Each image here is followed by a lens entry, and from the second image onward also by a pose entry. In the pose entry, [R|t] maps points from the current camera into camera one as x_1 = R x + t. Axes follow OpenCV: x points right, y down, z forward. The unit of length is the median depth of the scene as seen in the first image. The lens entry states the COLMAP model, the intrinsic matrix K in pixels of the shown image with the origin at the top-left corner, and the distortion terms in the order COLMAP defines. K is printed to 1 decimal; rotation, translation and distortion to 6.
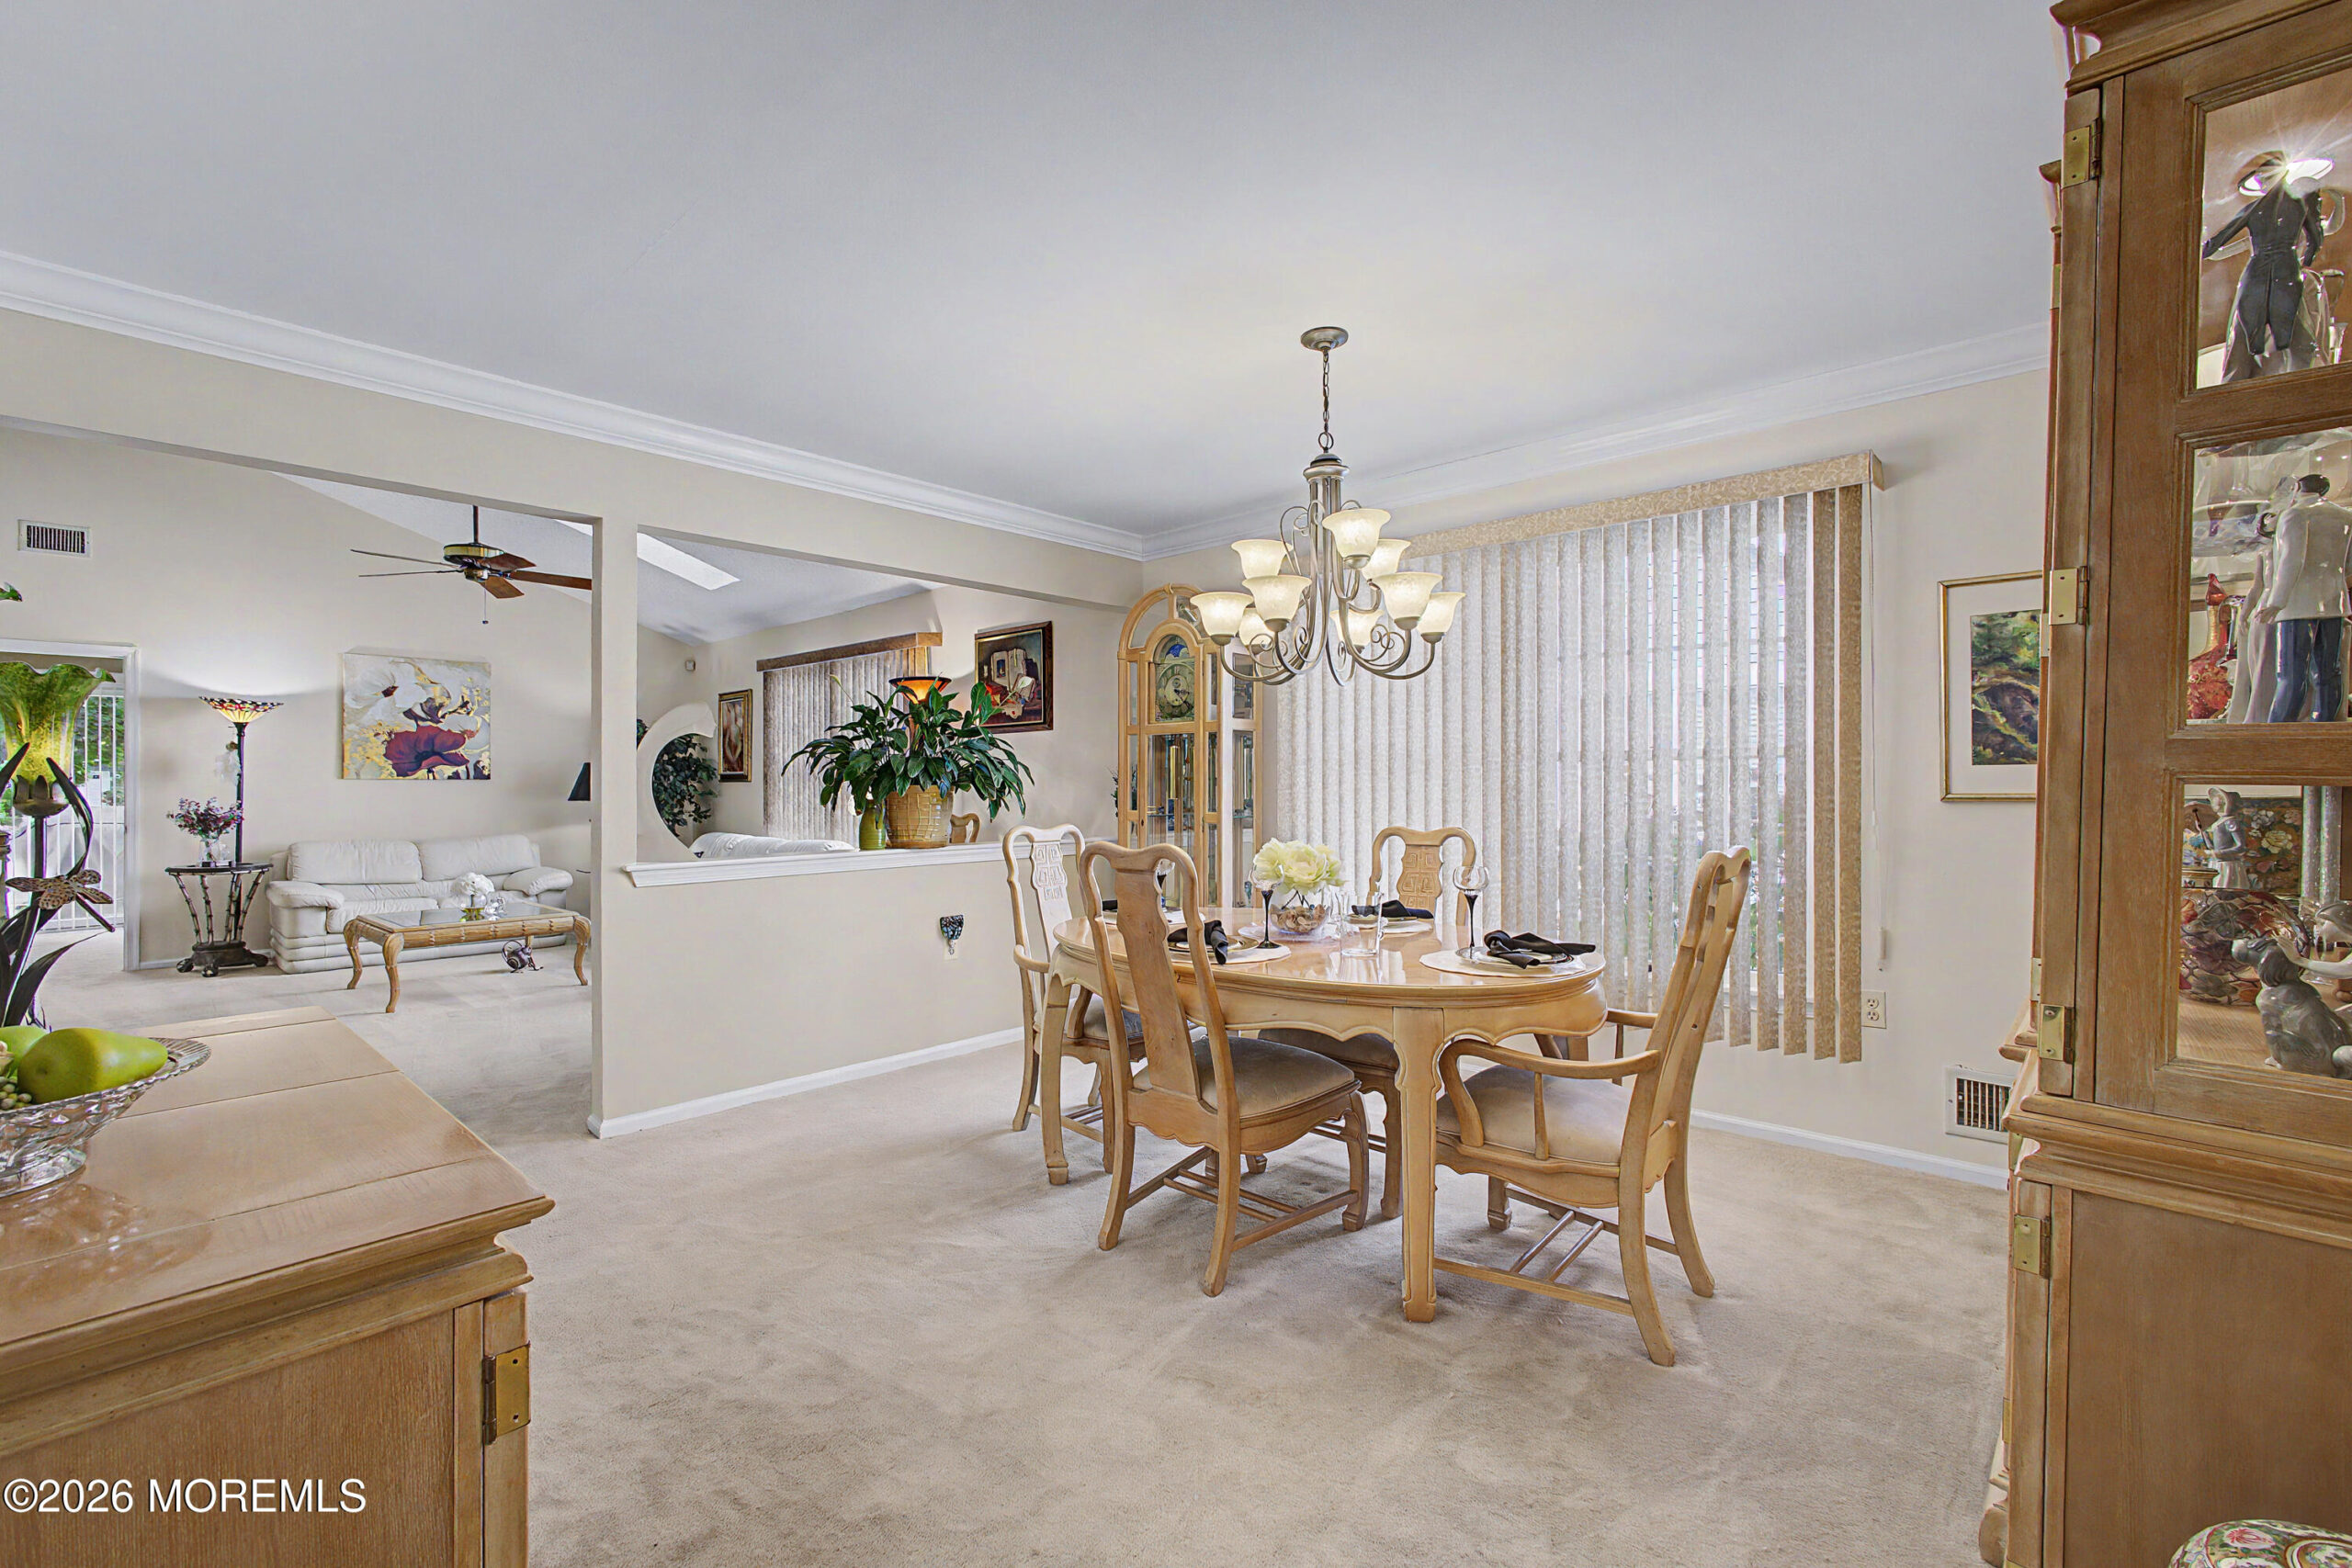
lens RADIAL K [[1007.3, 0, 1180.5], [0, 1007.3, 792.1], [0, 0, 1]] dist [-0.014516, 0.007777]
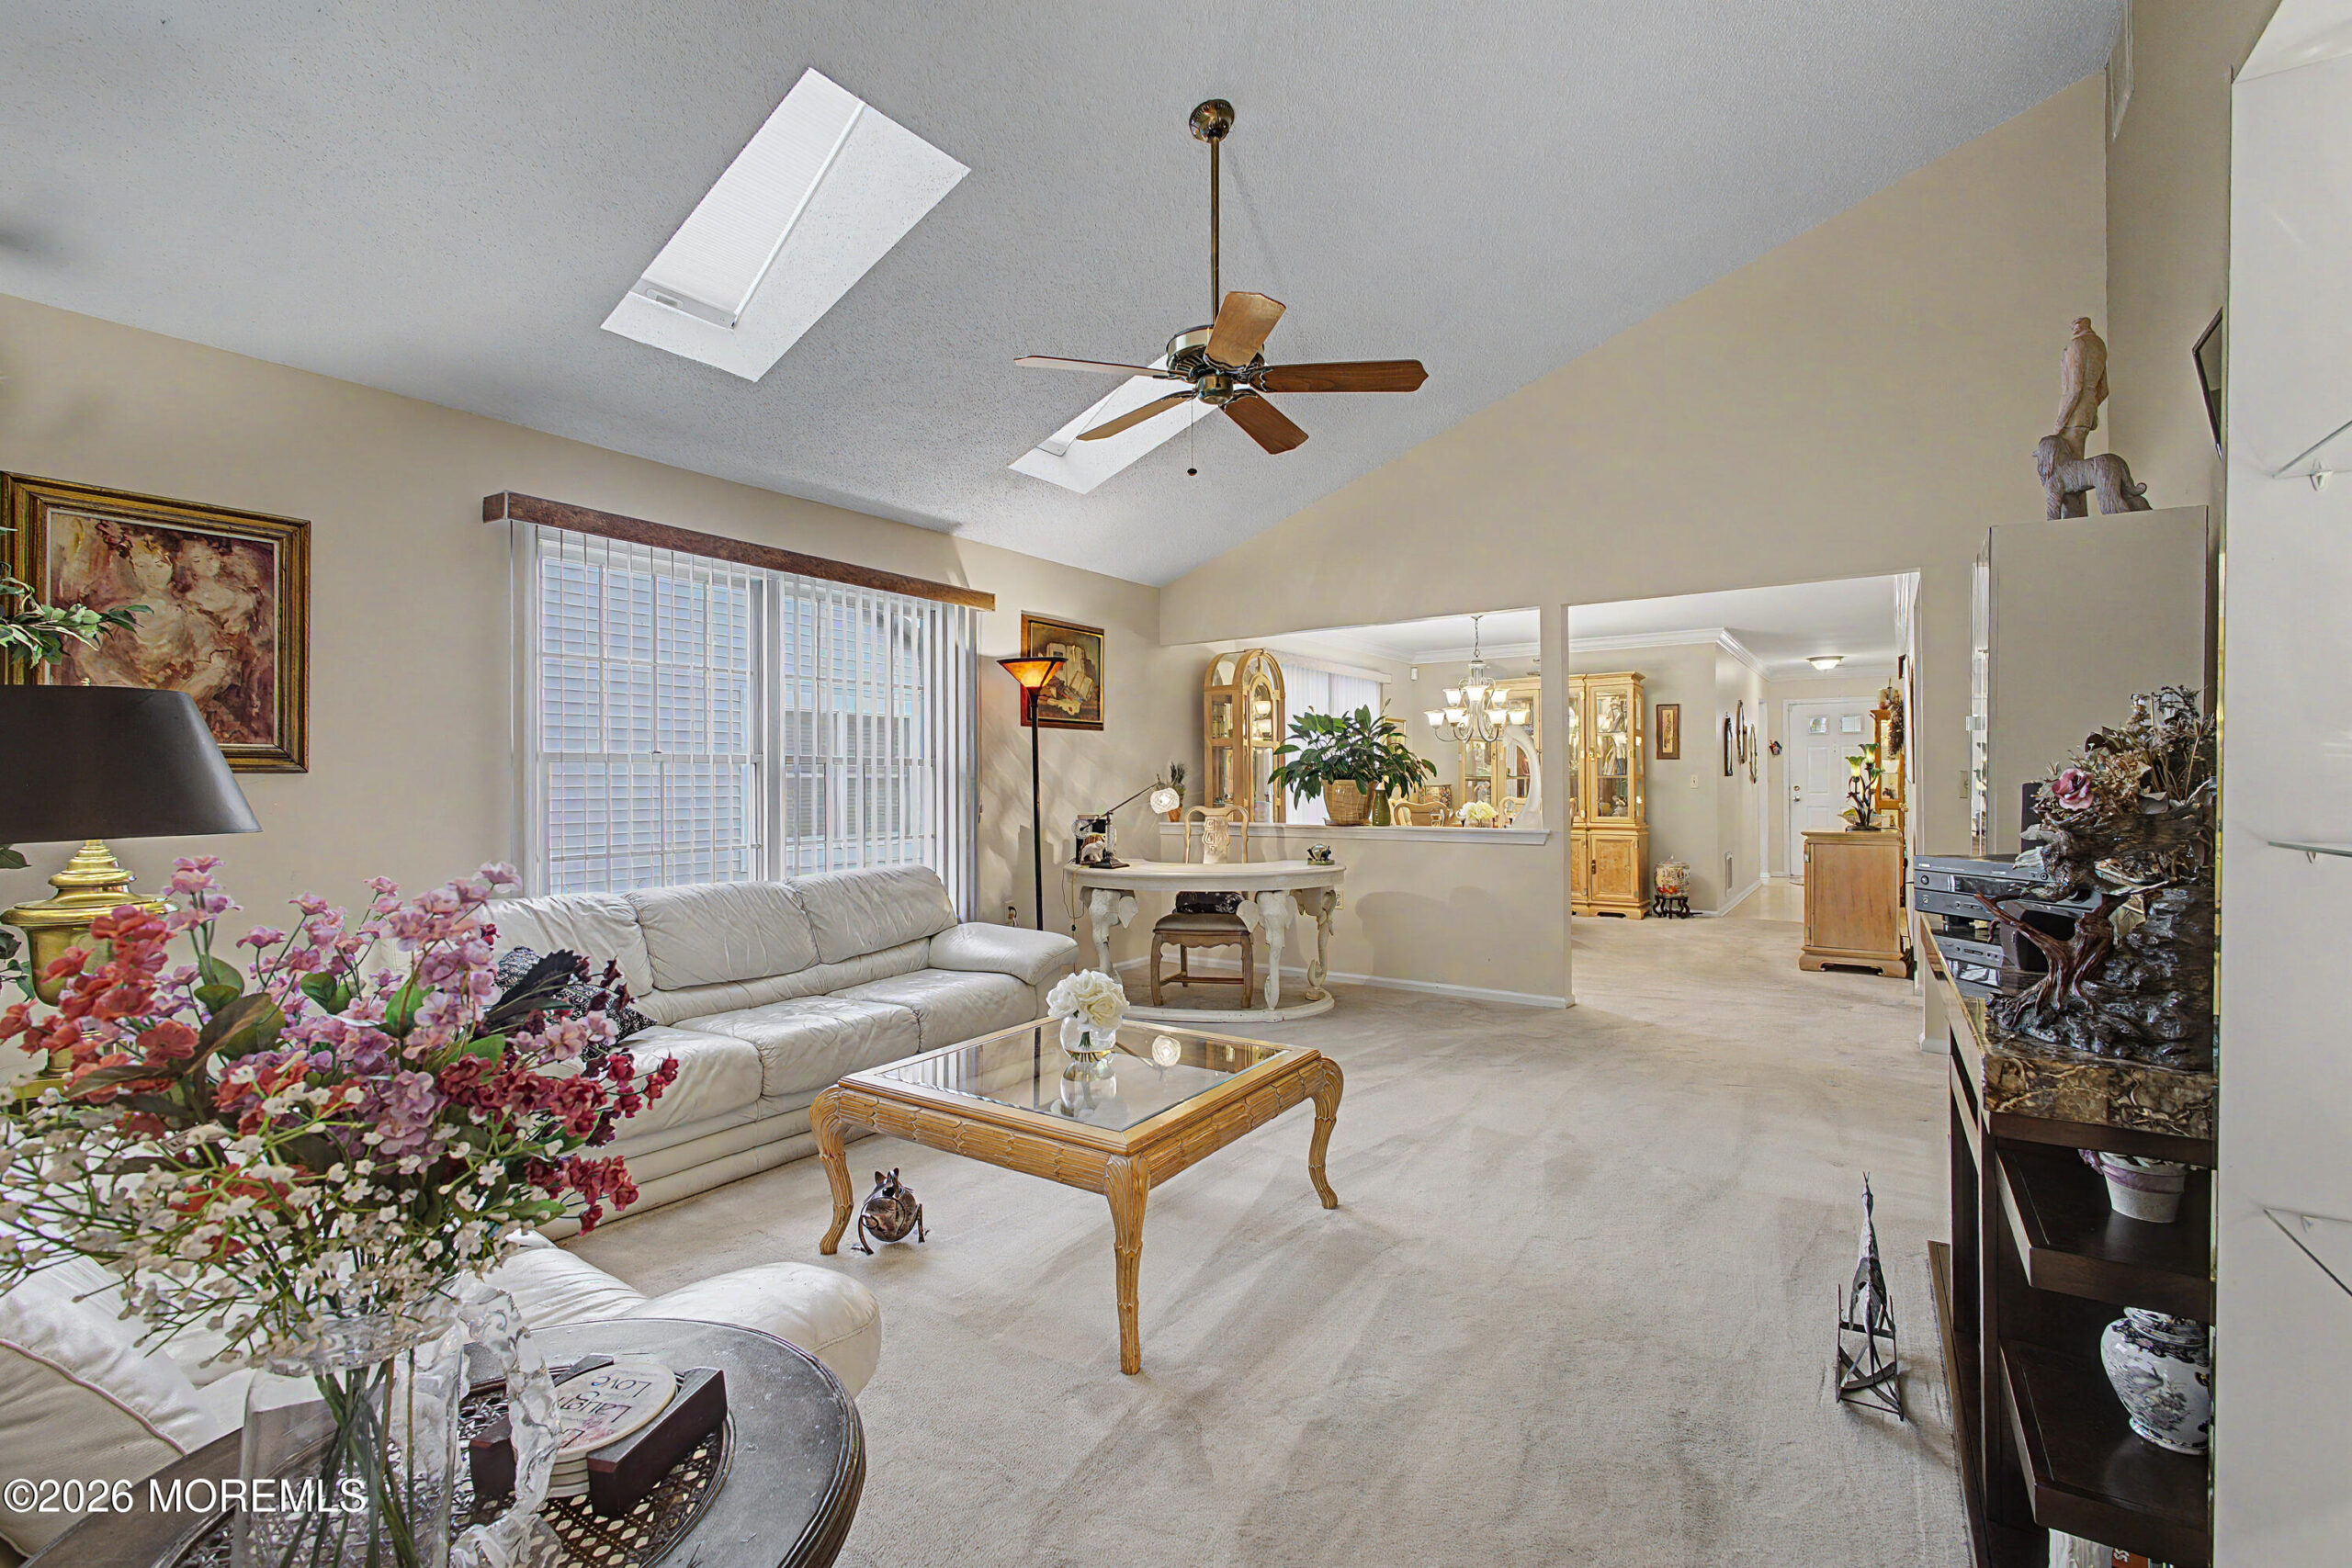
lens RADIAL K [[1015.7, 0, 1185.6], [0, 1015.7, 789.5], [0, 0, 1]] dist [-0.001546, 0.000550]
pose [[-0.135131, 0.001233, 0.990827, -1.037546], [0.017488, 0.999846, 0.001141, 0.002000], [-0.990673, 0.017481, -0.135132, 0.897106]]
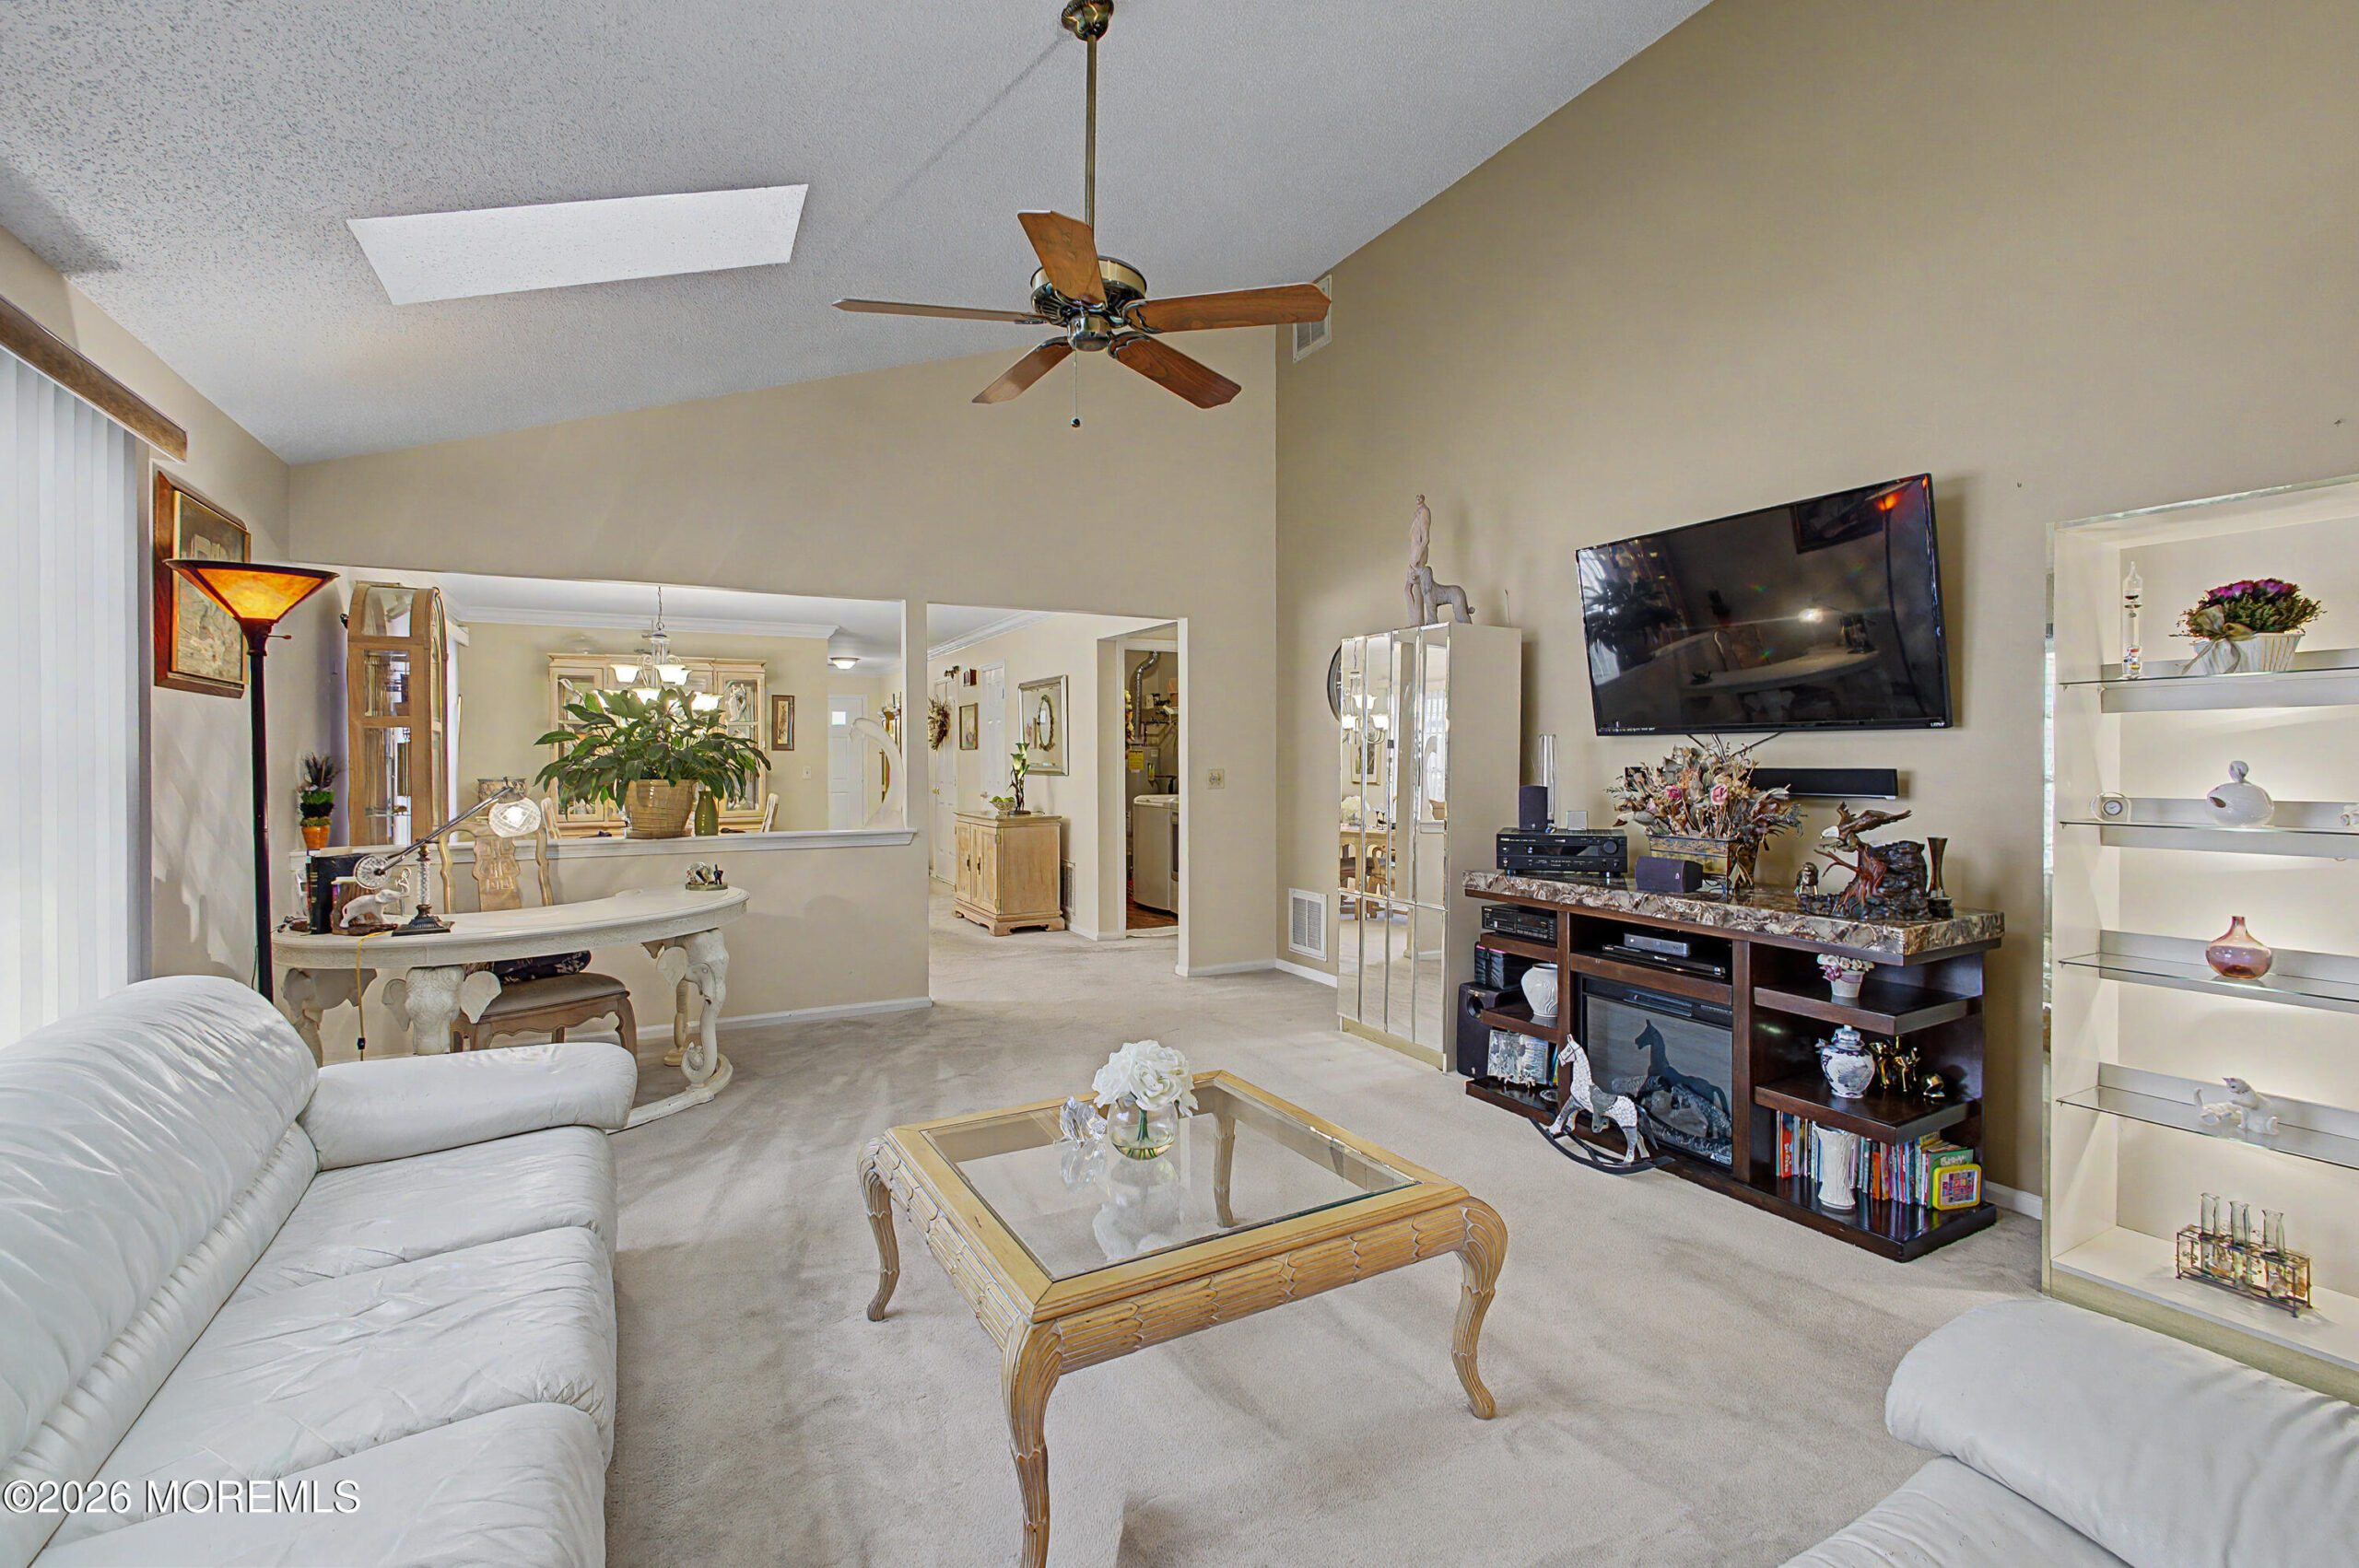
lens RADIAL K [[1034.4, 0, 1179.5], [0, 1034.4, 784.0], [0, 0, 1]] dist [-0.028587, 0.000112]
pose [[-0.938266, 0.006488, 0.345854, -0.760618], [0.018901, 0.999292, 0.032530, -0.015017], [-0.345399, 0.037059, -0.937724, 1.163975]]
